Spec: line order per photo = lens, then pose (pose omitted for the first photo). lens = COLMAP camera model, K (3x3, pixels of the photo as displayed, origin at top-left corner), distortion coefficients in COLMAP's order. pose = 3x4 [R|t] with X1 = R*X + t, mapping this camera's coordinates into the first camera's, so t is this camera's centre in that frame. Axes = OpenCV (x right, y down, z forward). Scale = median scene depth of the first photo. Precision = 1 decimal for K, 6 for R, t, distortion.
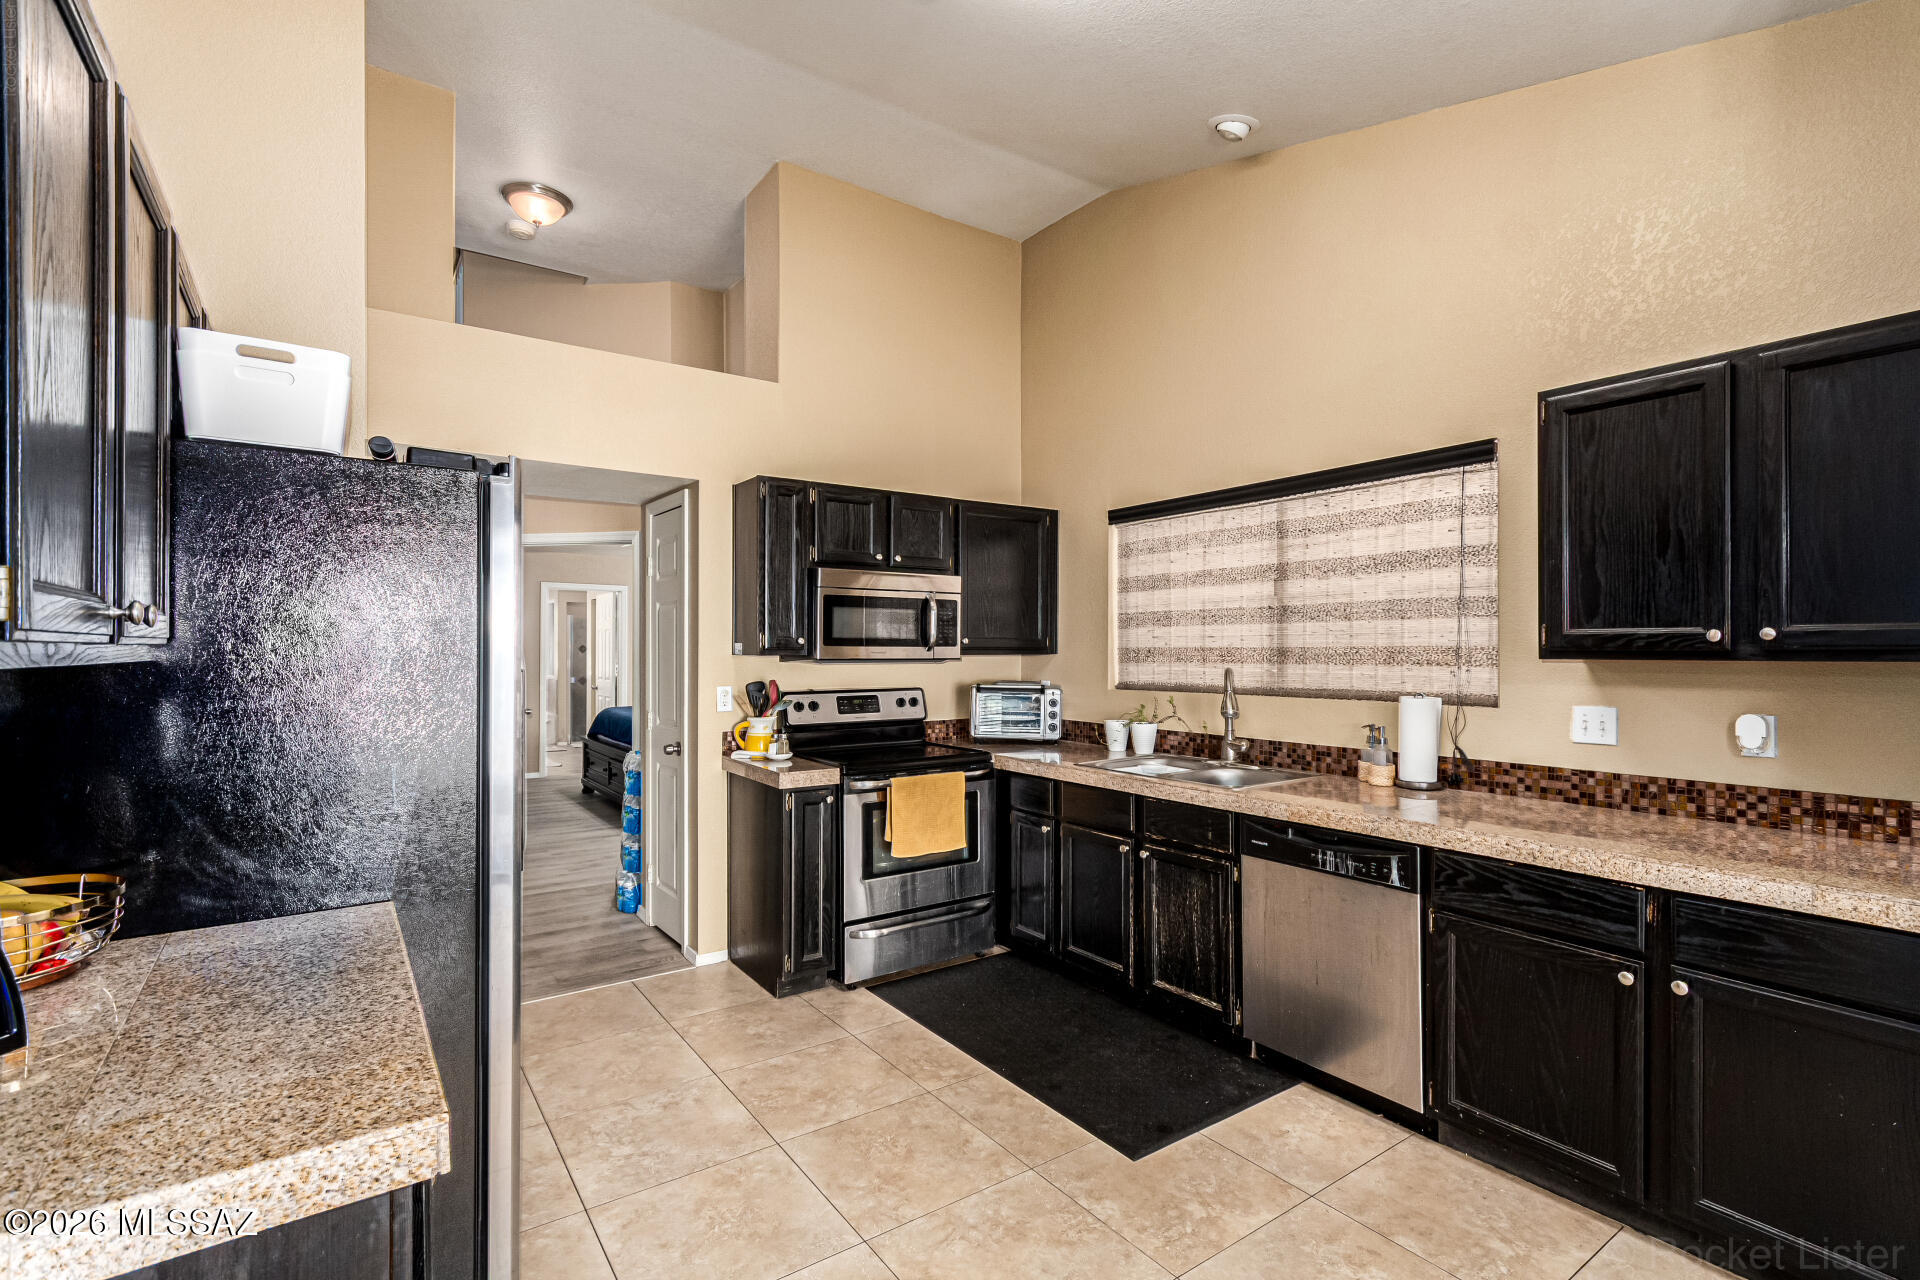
lens RADIAL K [[876.7, 0, 963.8], [0, 876.7, 647.1], [0, 0, 1]] dist [0.006468, 0.001663]
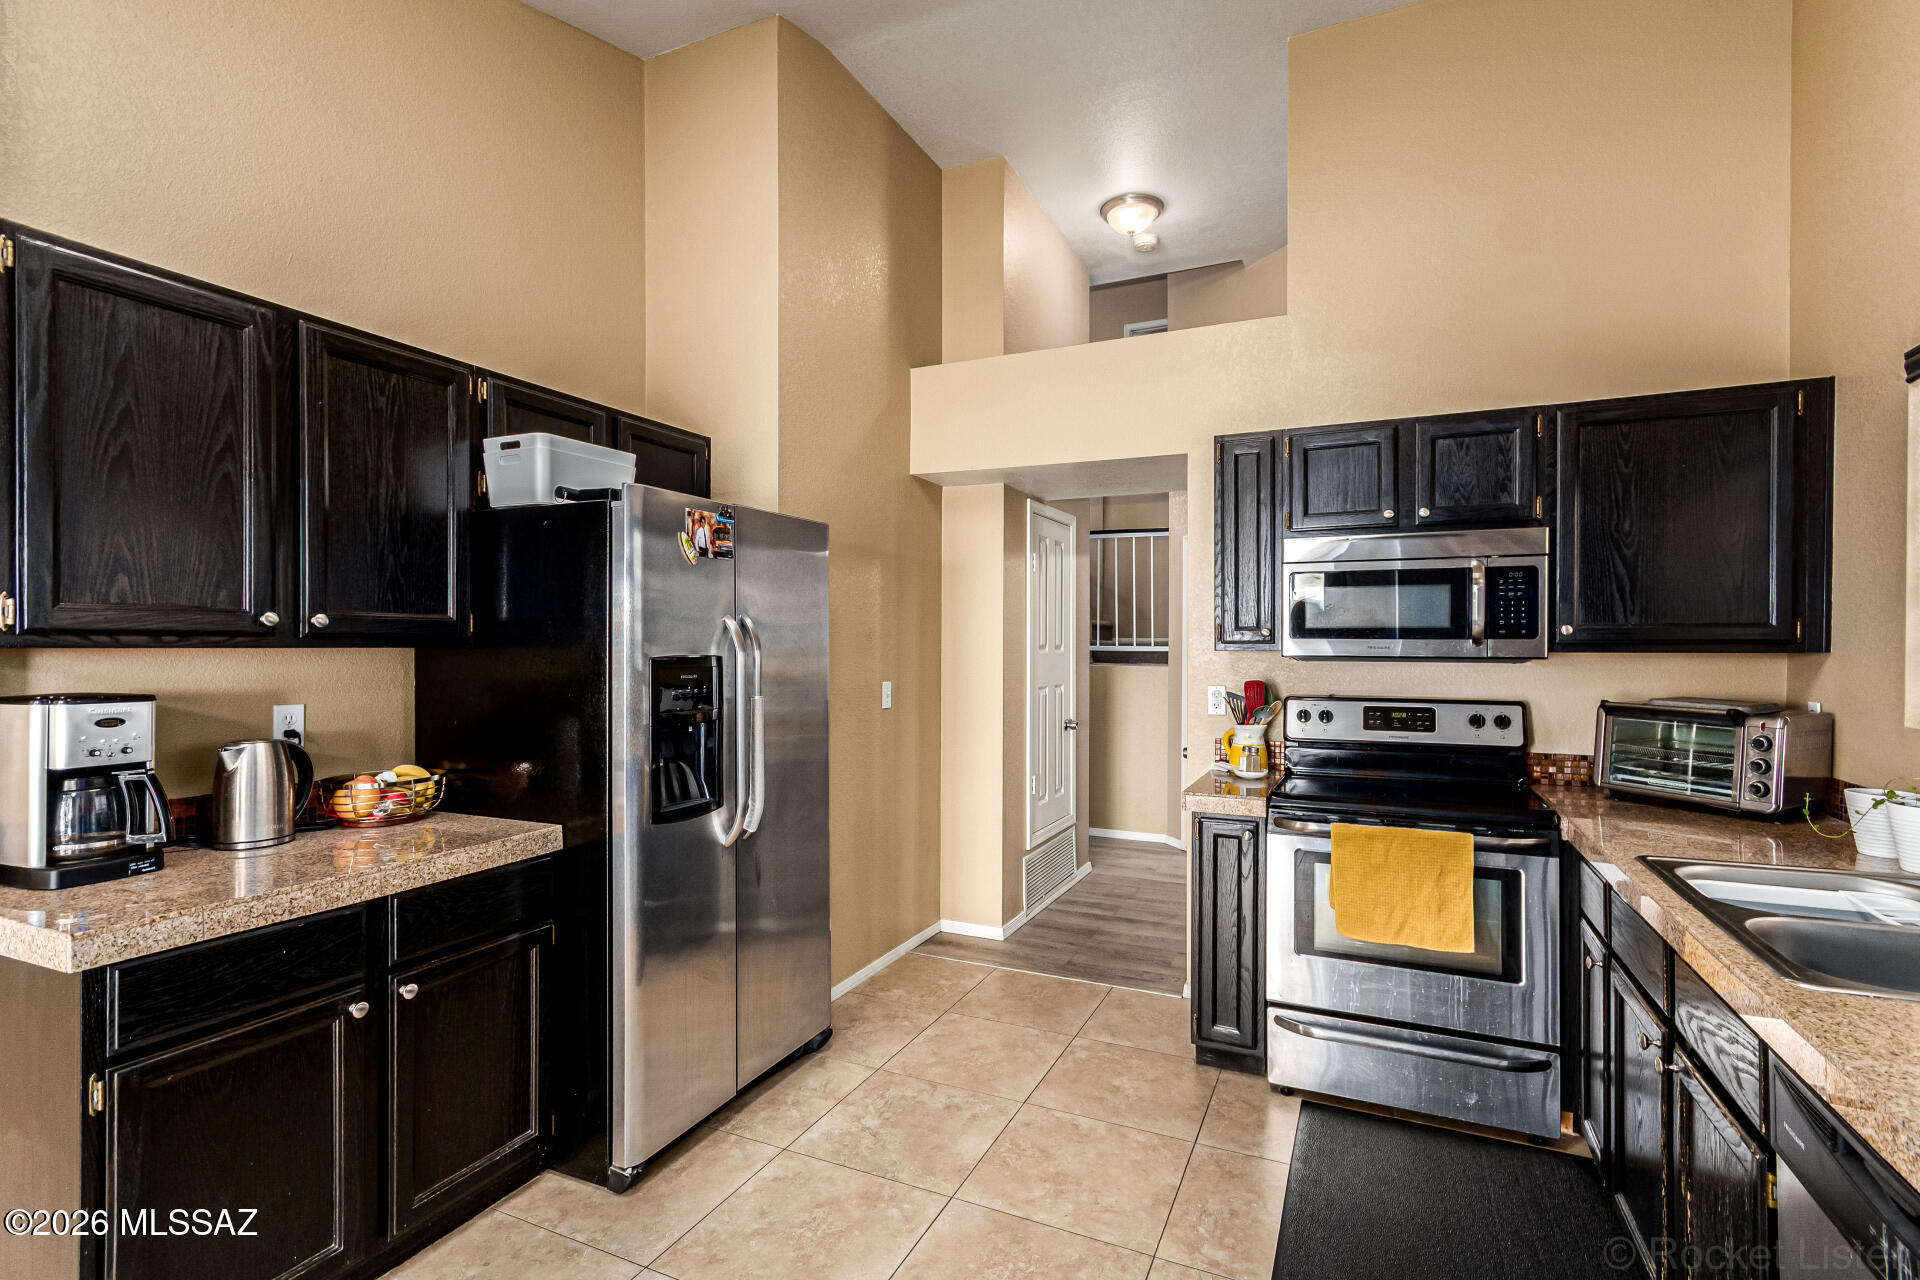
lens RADIAL K [[876.7, 0, 965.2], [0, 876.7, 644.5], [0, 0, 1]] dist [0.006468, 0.001663]
pose [[0.513486, 0.000279, -0.858098, 0.380059], [0.000392, 1.000000, 0.000559, 0.003468], [0.858098, -0.000623, 0.513486, 0.377693]]
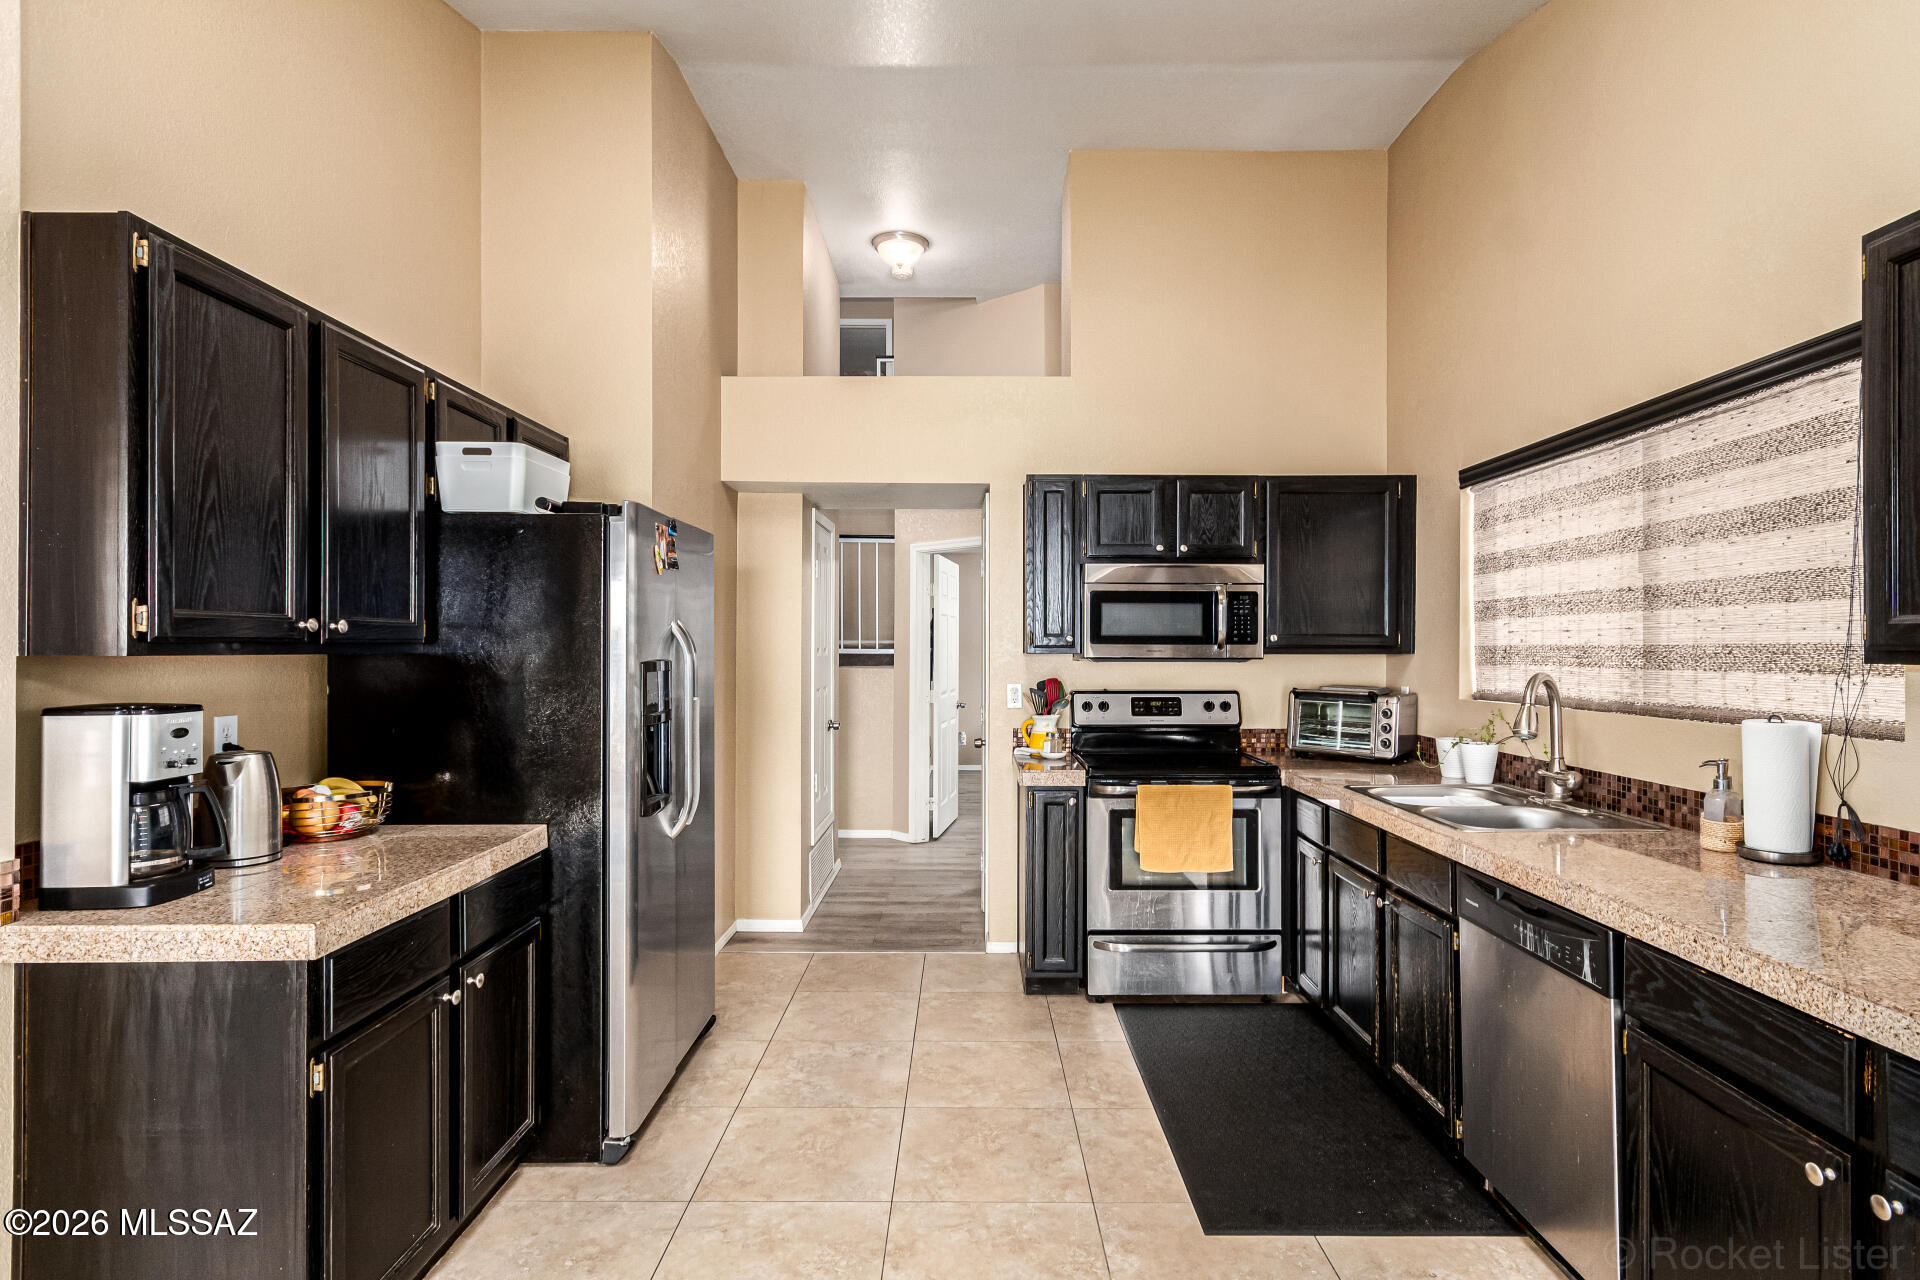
lens RADIAL K [[967.1, 0, 963.0], [0, 967.1, 644.0], [0, 0, 1]] dist [0.004544, 0.001471]
pose [[0.819855, -0.000811, -0.572570, 0.356532], [0.000110, 0.999999, -0.001259, 0.000239], [0.572571, 0.000970, 0.819855, 0.048118]]
